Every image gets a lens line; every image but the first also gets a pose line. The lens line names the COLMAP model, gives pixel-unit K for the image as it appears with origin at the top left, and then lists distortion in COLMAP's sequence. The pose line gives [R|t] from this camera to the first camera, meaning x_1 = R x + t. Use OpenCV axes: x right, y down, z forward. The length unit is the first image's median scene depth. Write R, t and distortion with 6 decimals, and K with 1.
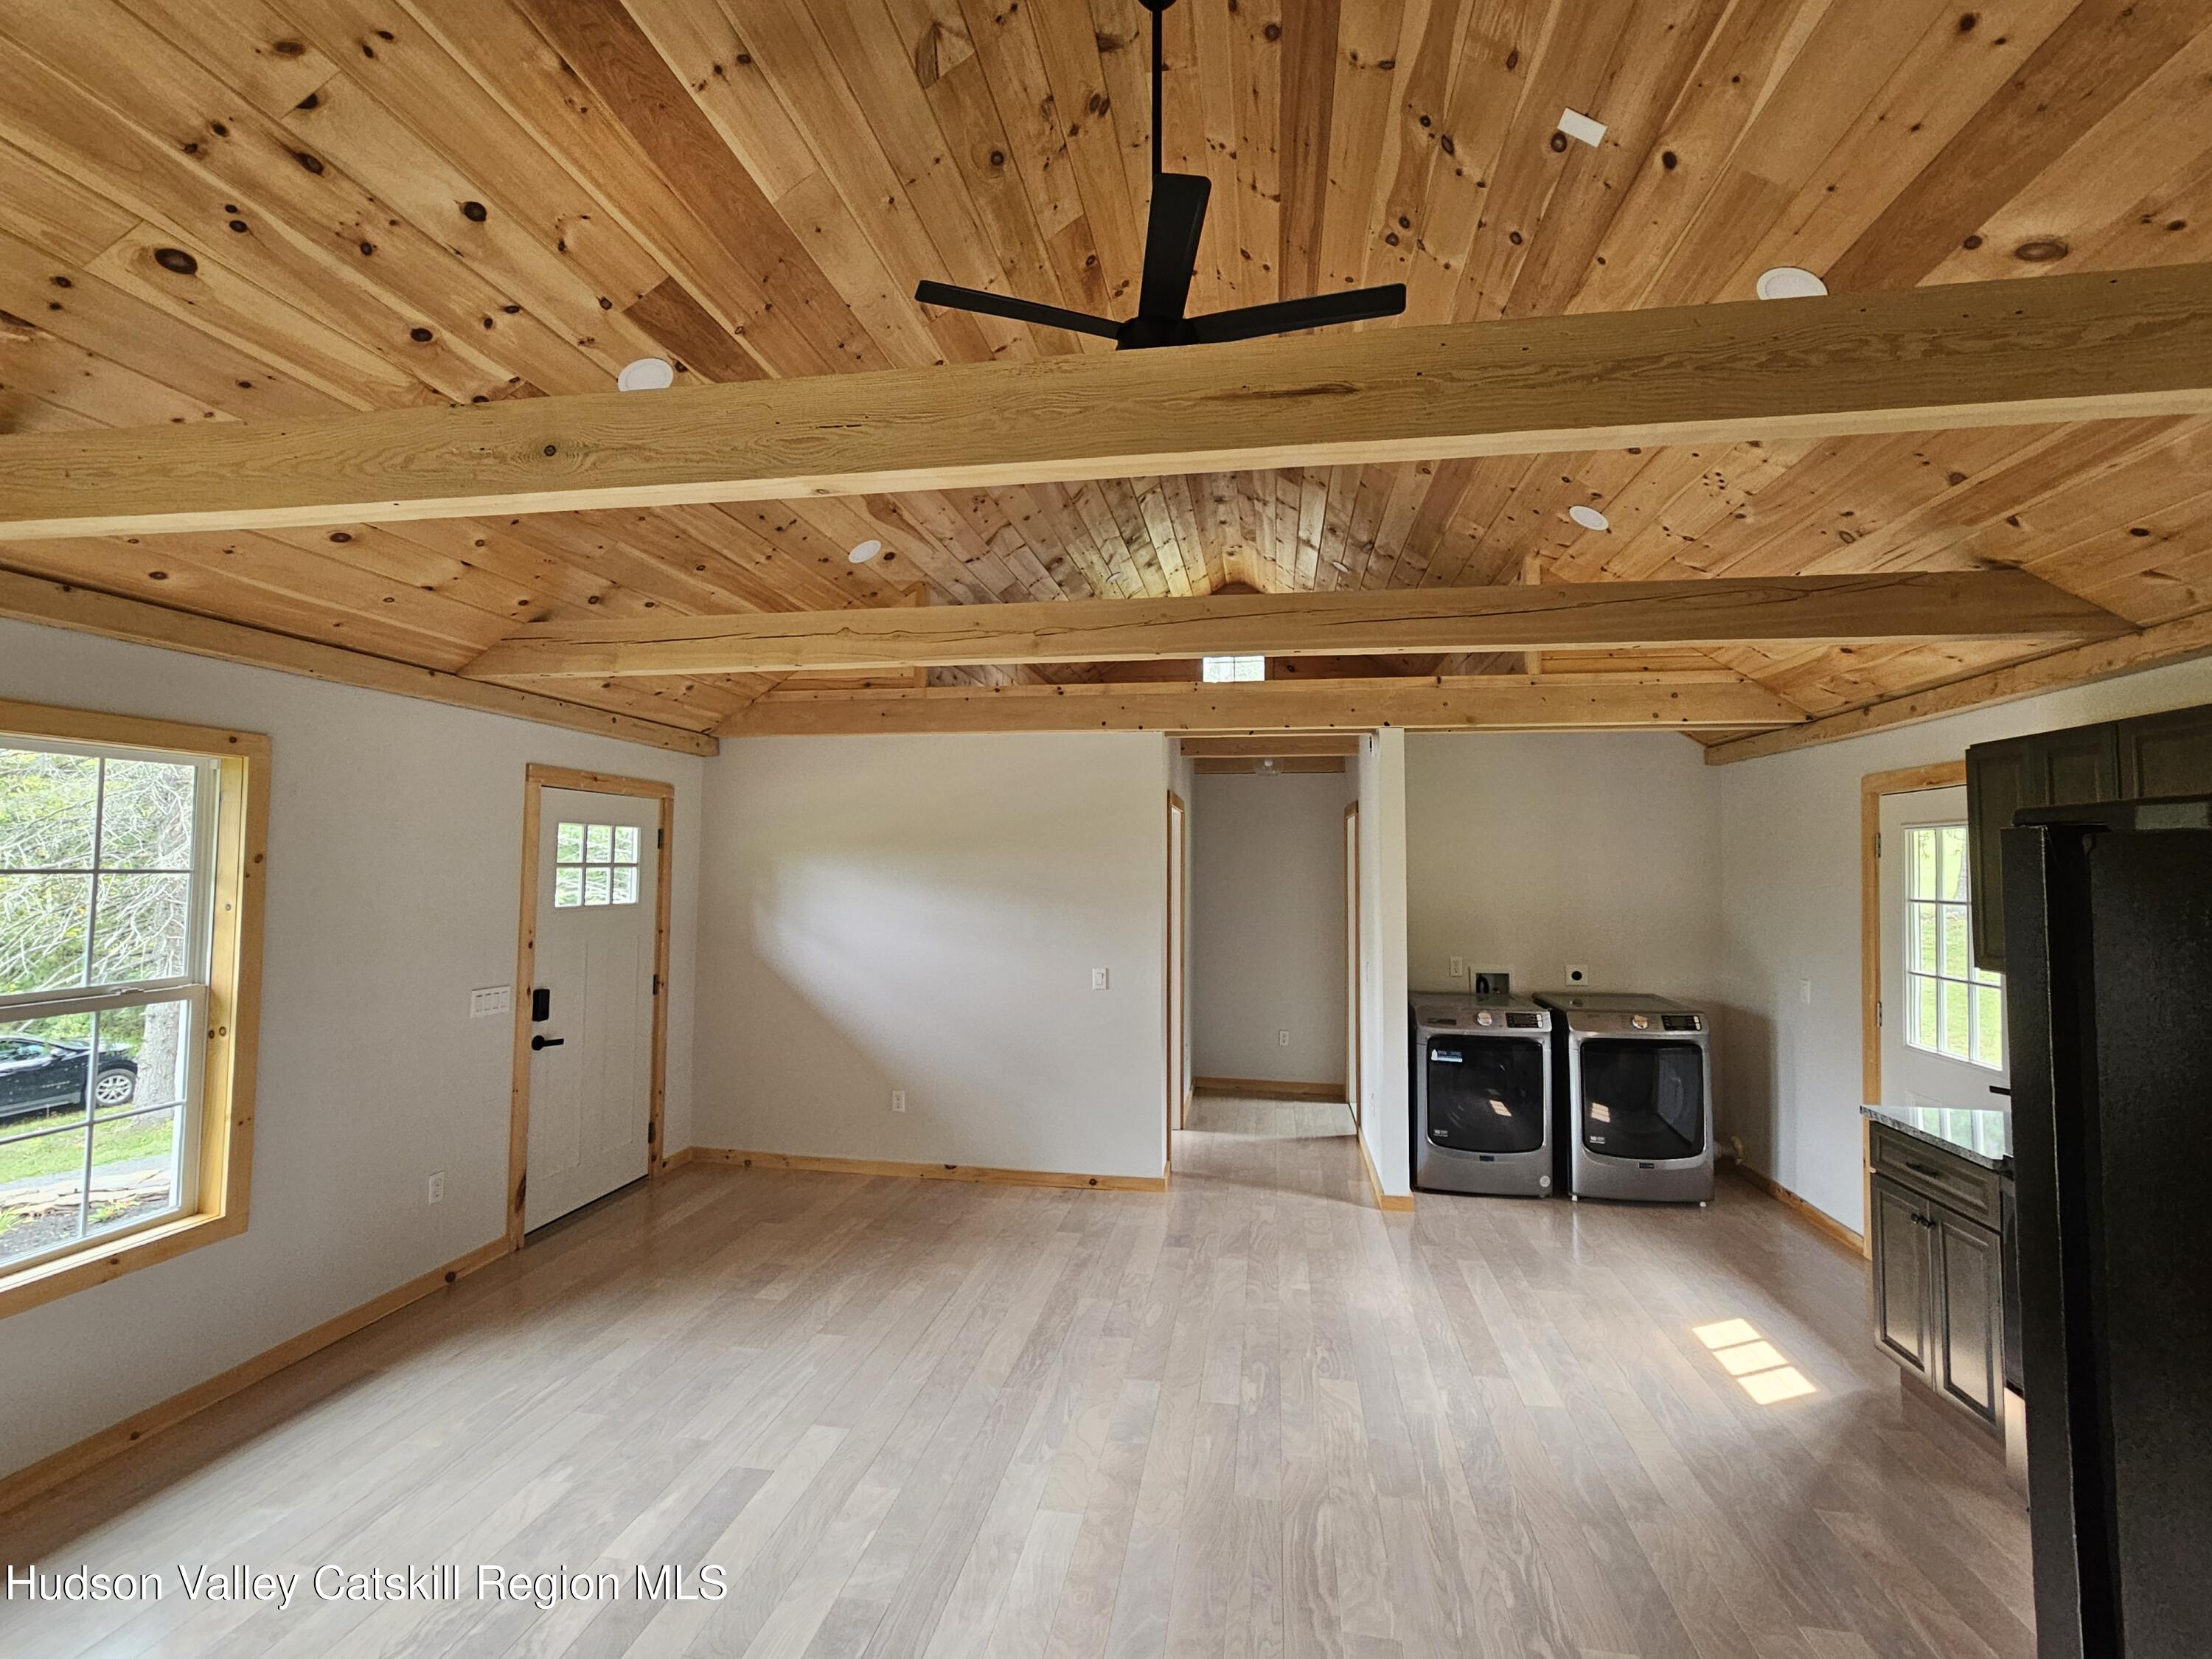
lens RADIAL K [[986.2, 0, 1100.8], [0, 986.2, 815.1], [0, 0, 1]] dist [-0.004870, 0.002819]
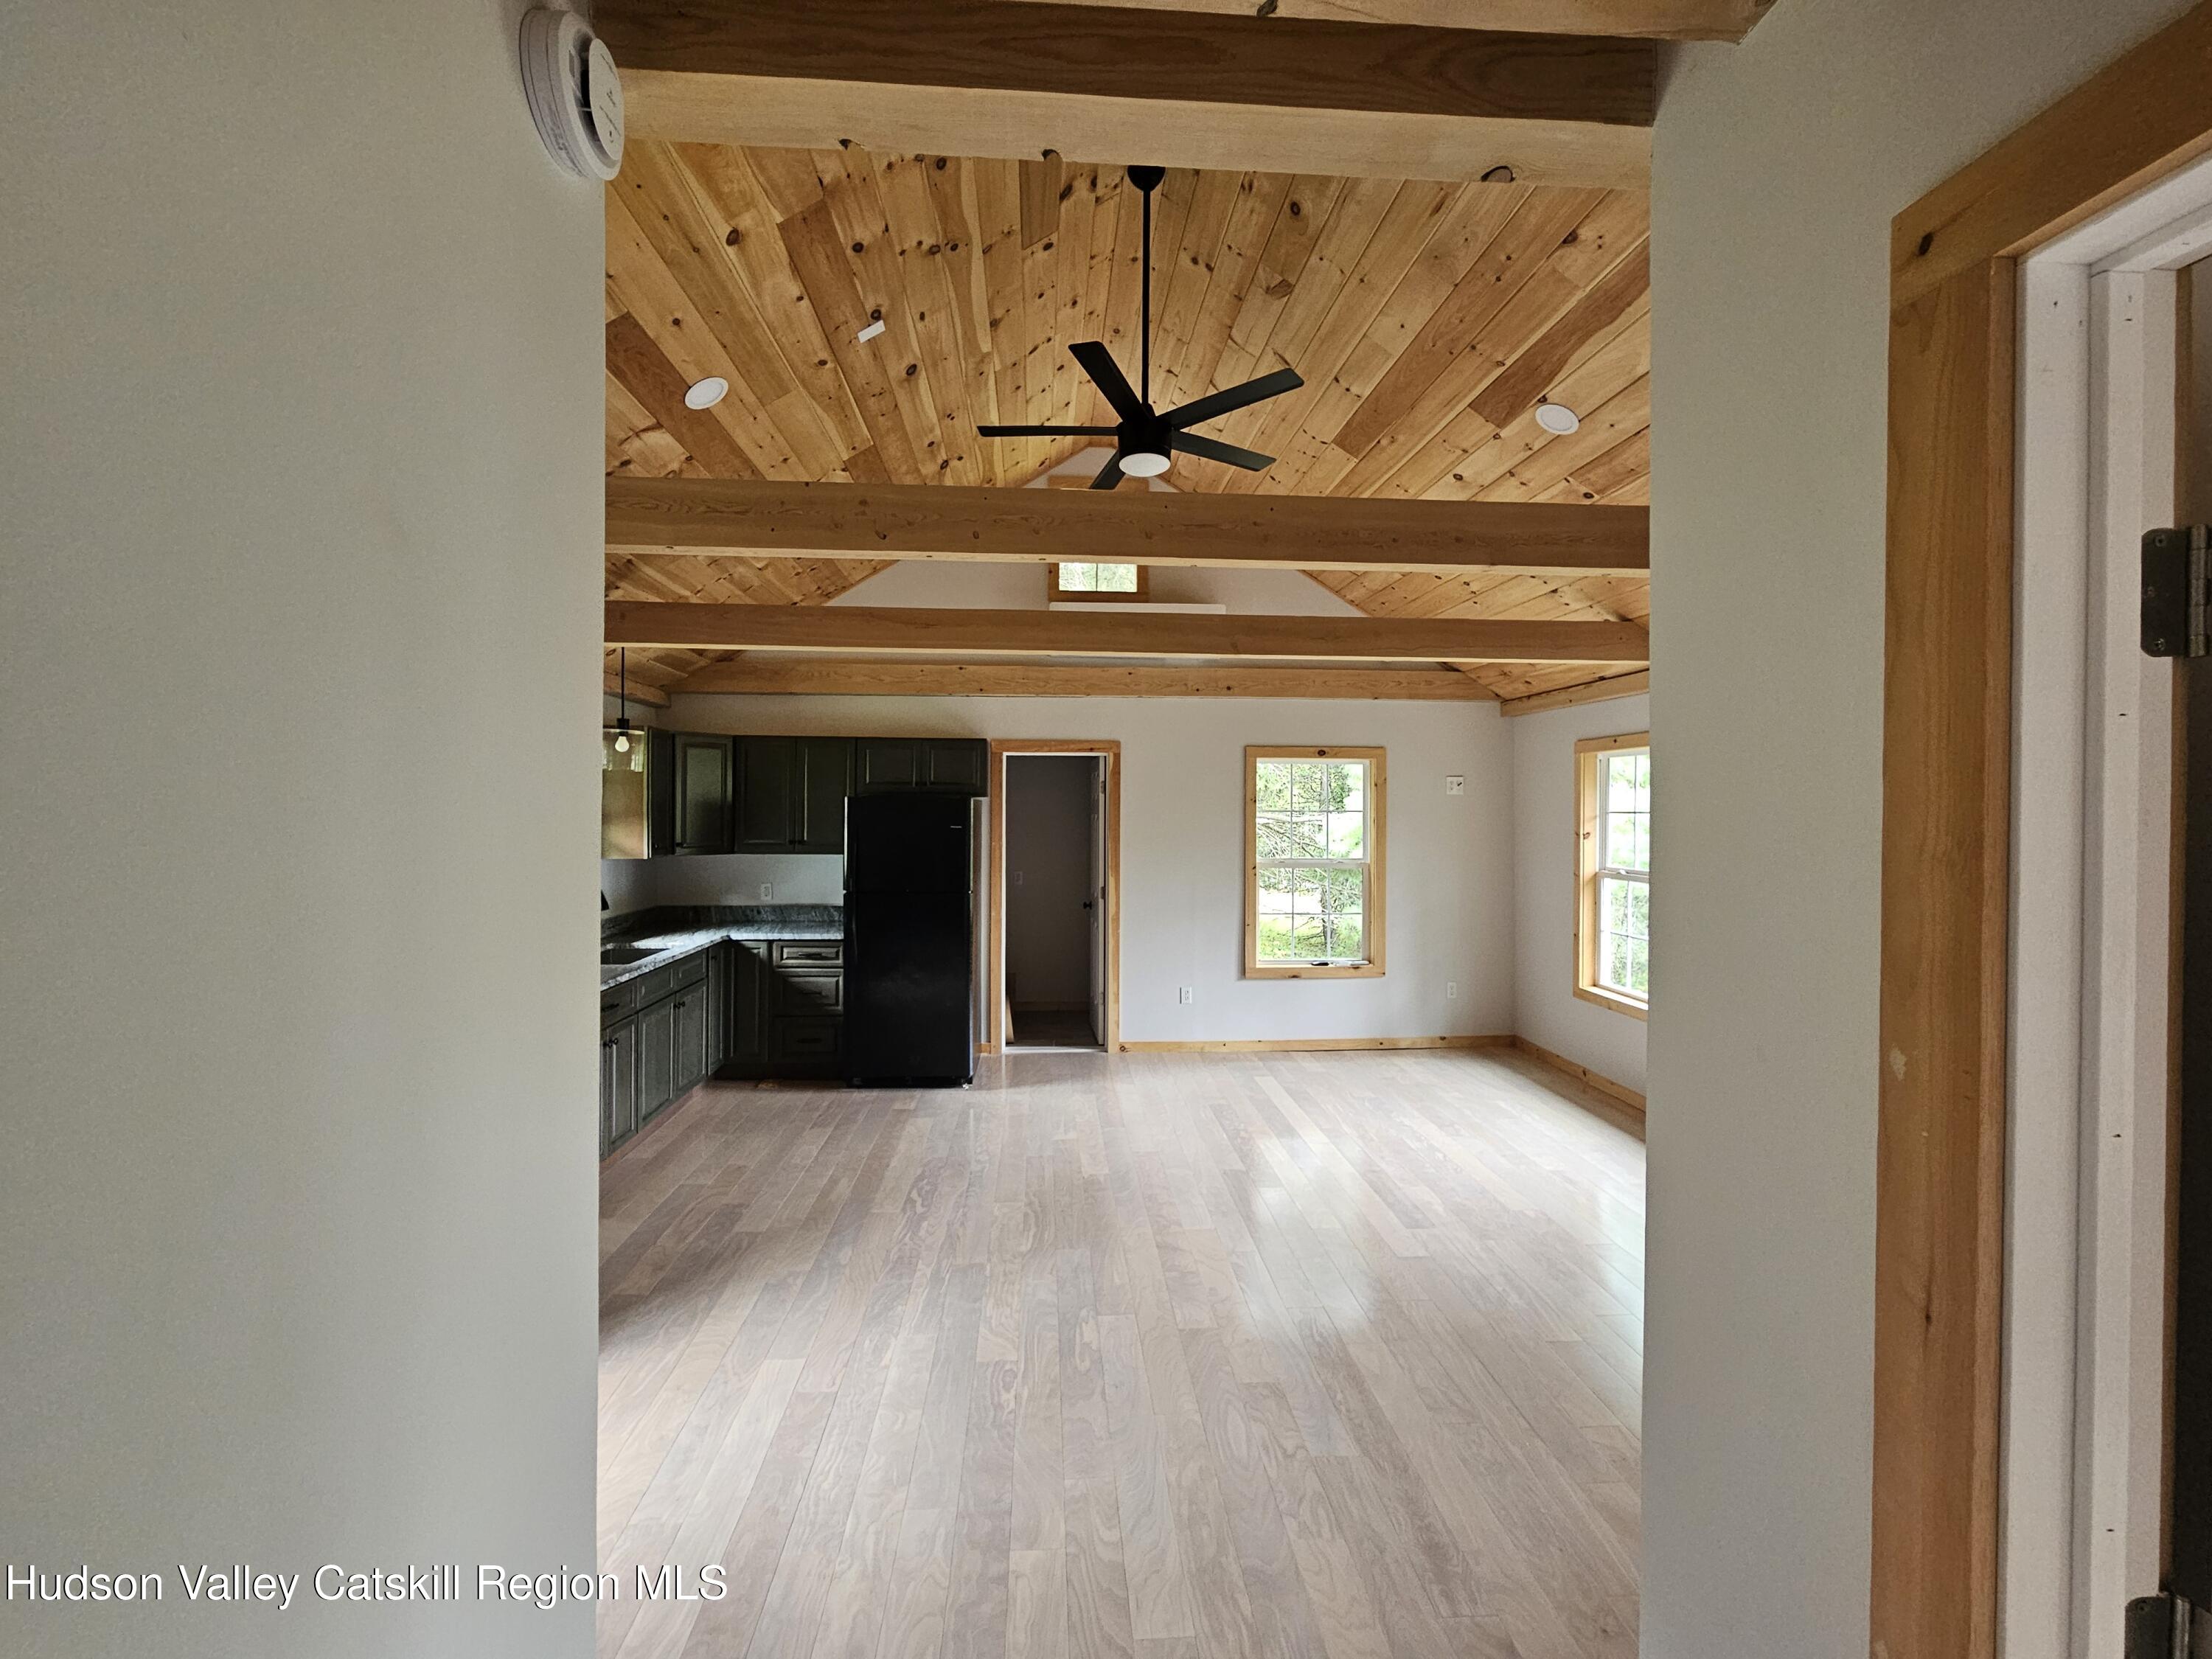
lens RADIAL K [[909.0, 0, 1096.4], [0, 909.0, 816.8], [0, 0, 1]] dist [-0.004048, -0.000230]
pose [[-0.973265, -0.010295, -0.229453, 0.270517], [-0.000452, 0.999079, -0.042909, 0.083436], [0.229683, -0.041658, -0.972374, 1.442162]]
